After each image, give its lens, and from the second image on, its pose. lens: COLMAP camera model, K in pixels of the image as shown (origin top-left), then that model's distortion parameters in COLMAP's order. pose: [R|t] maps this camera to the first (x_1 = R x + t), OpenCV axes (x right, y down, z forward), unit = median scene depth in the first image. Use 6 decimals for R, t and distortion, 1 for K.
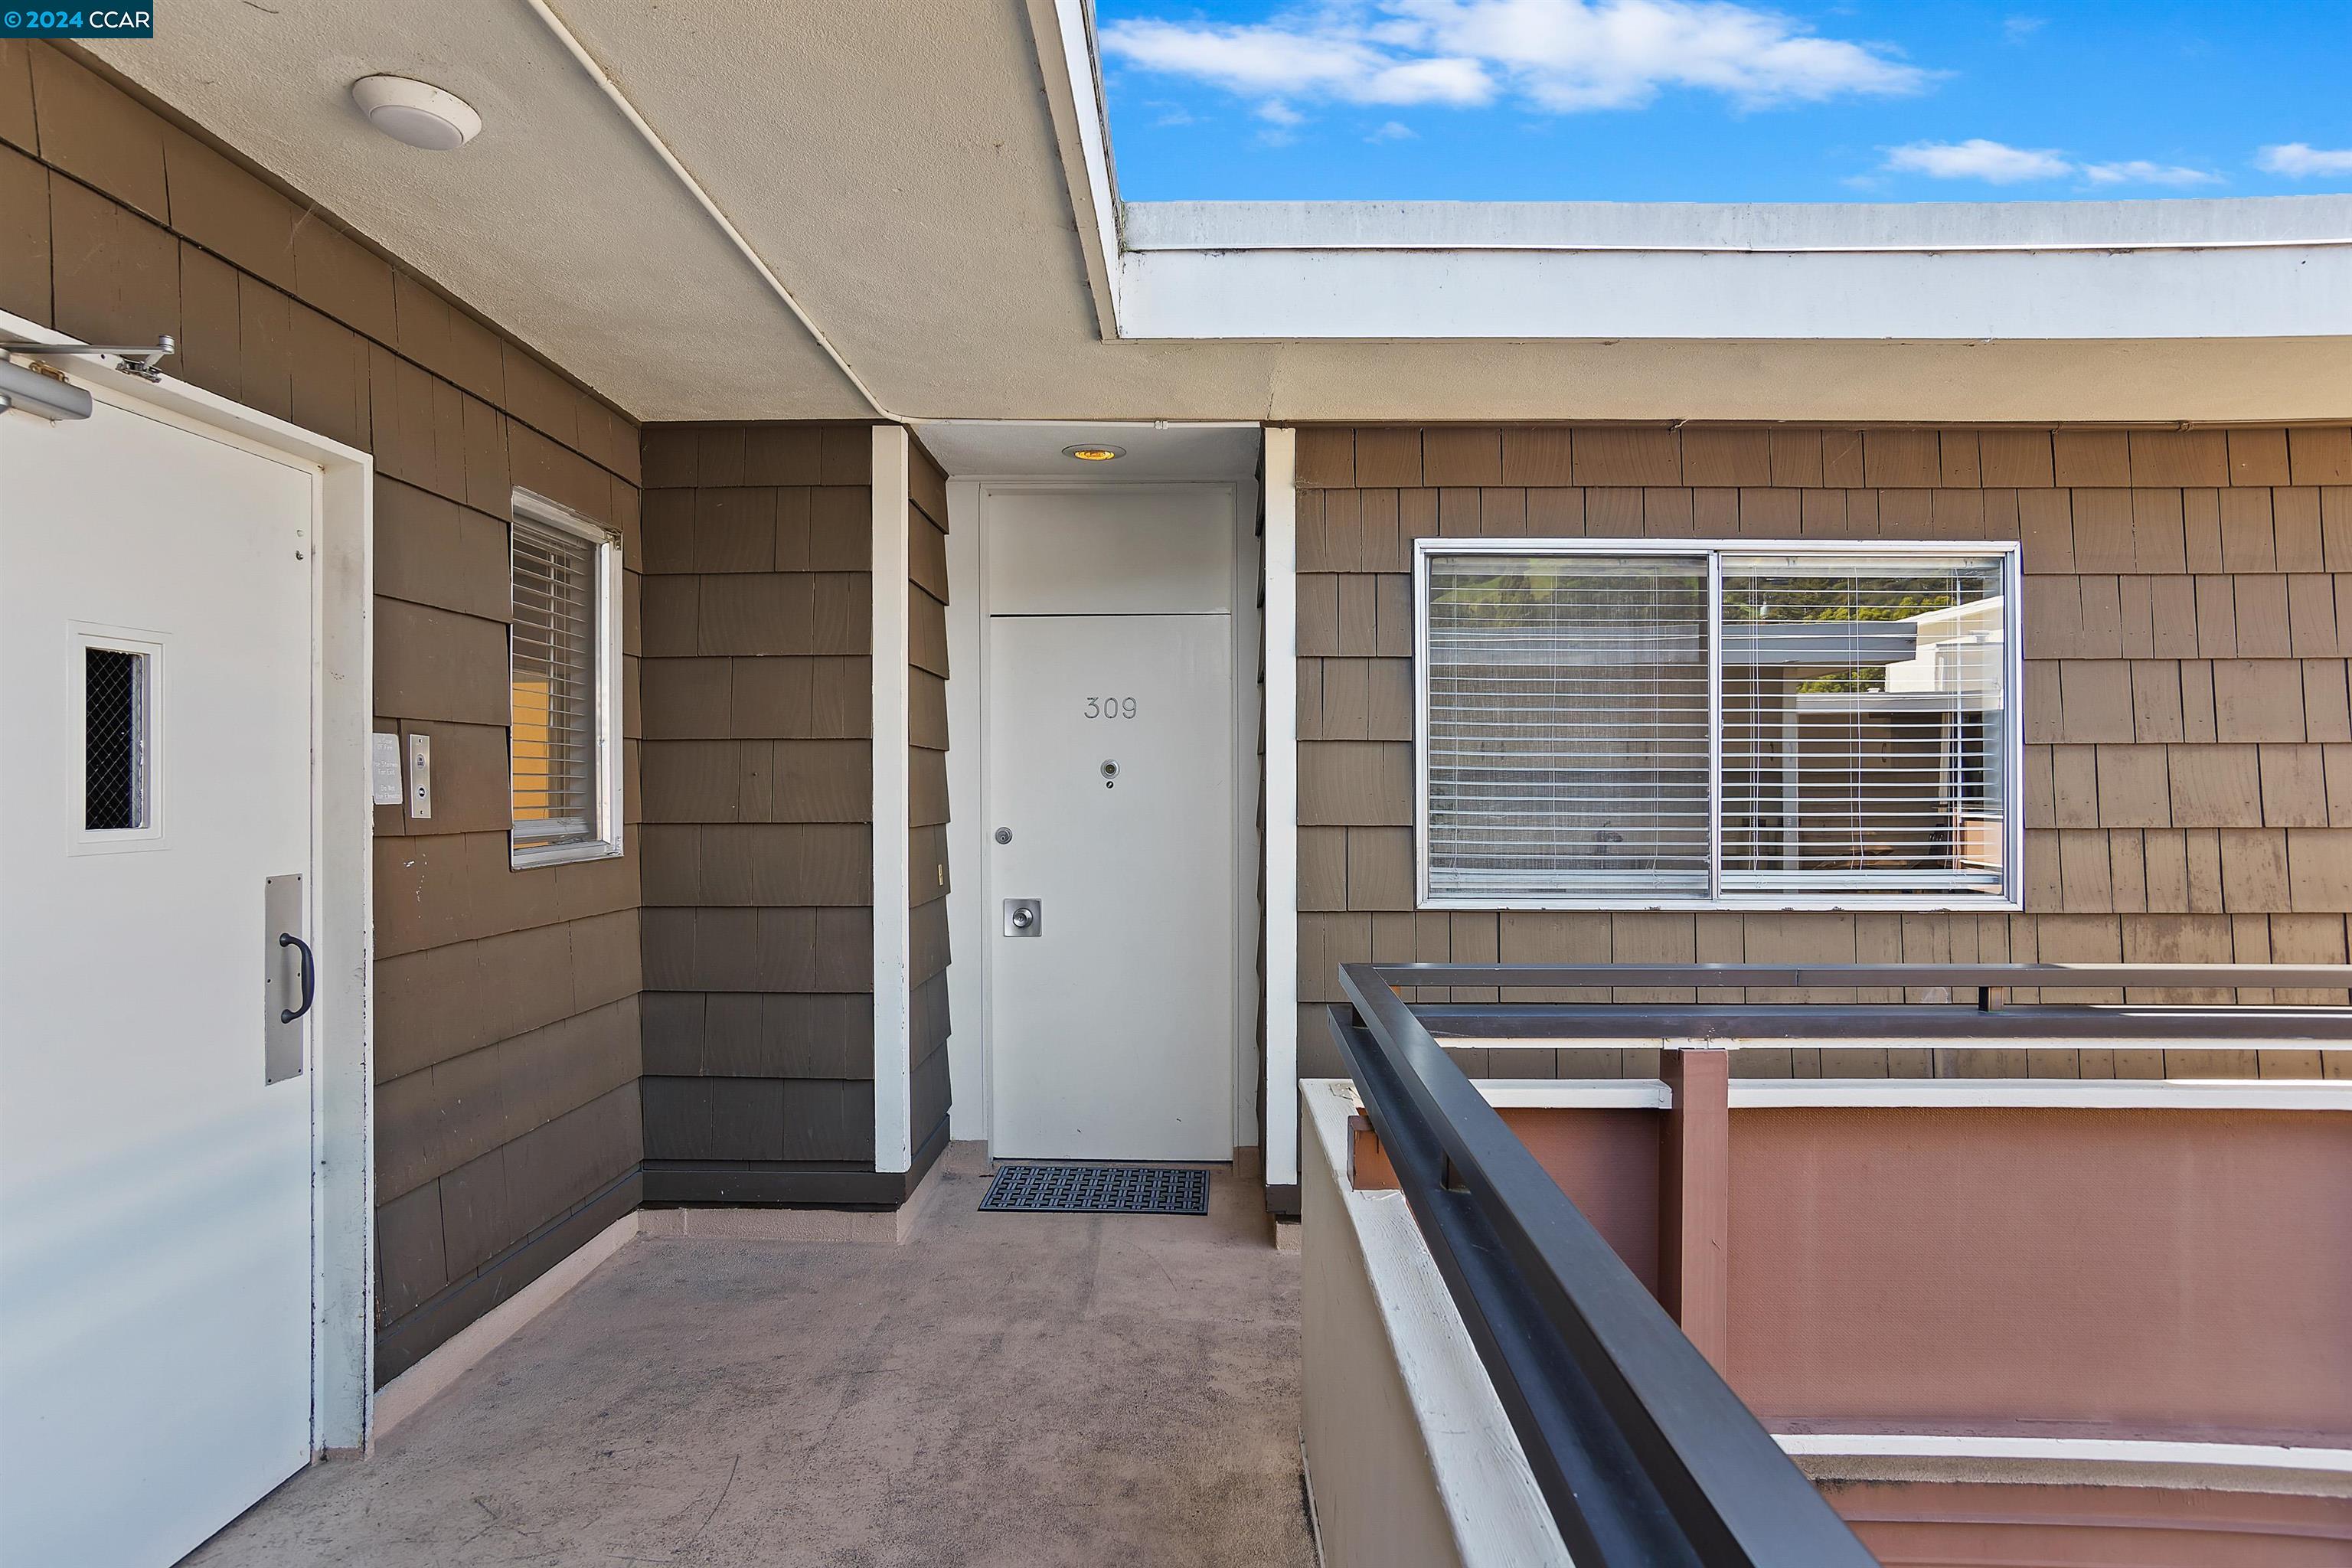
lens RADIAL K [[1270.4, 0, 1176.0], [0, 1270.4, 784.0], [0, 0, 1]] dist [0.001193, 0.000201]
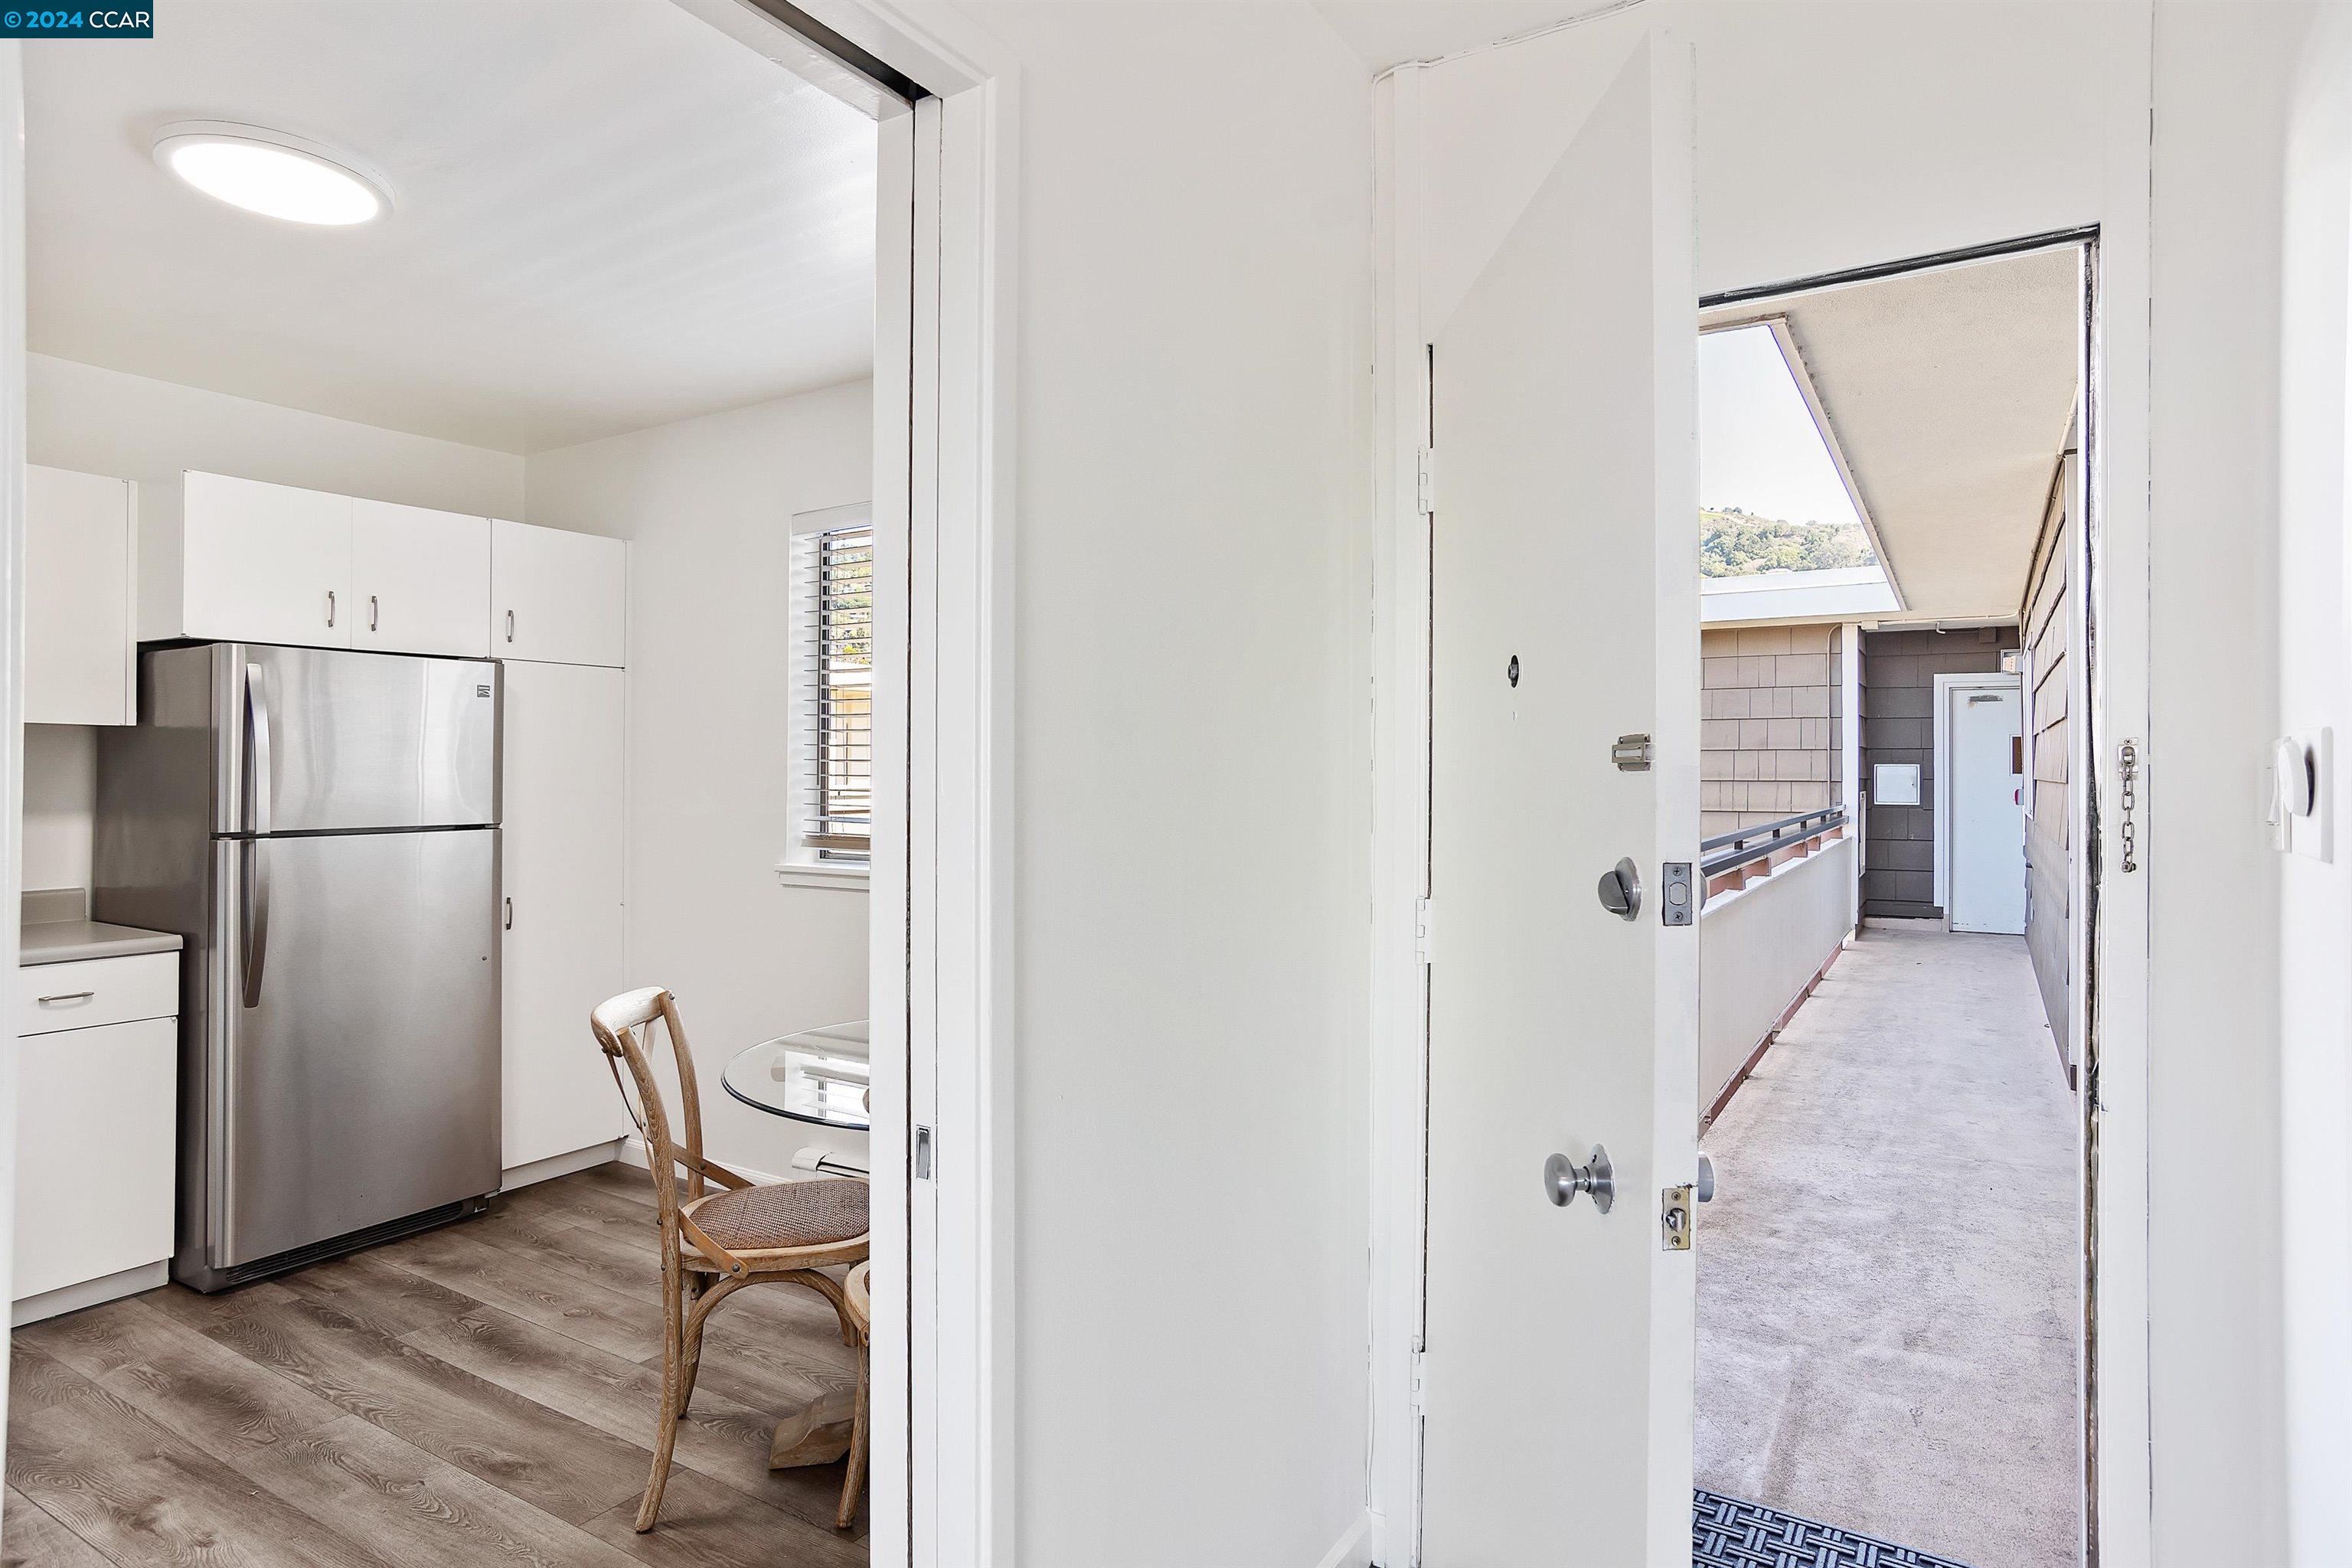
lens RADIAL K [[1270.4, 0, 1176.0], [0, 1270.4, 784.0], [0, 0, 1]] dist [0.001193, 0.000201]
pose [[-0.857852, -0.006709, 0.513854, -0.155863], [-0.008730, 0.999961, -0.001519, 0.033742], [-0.513823, -0.005789, -0.857877, 2.087241]]
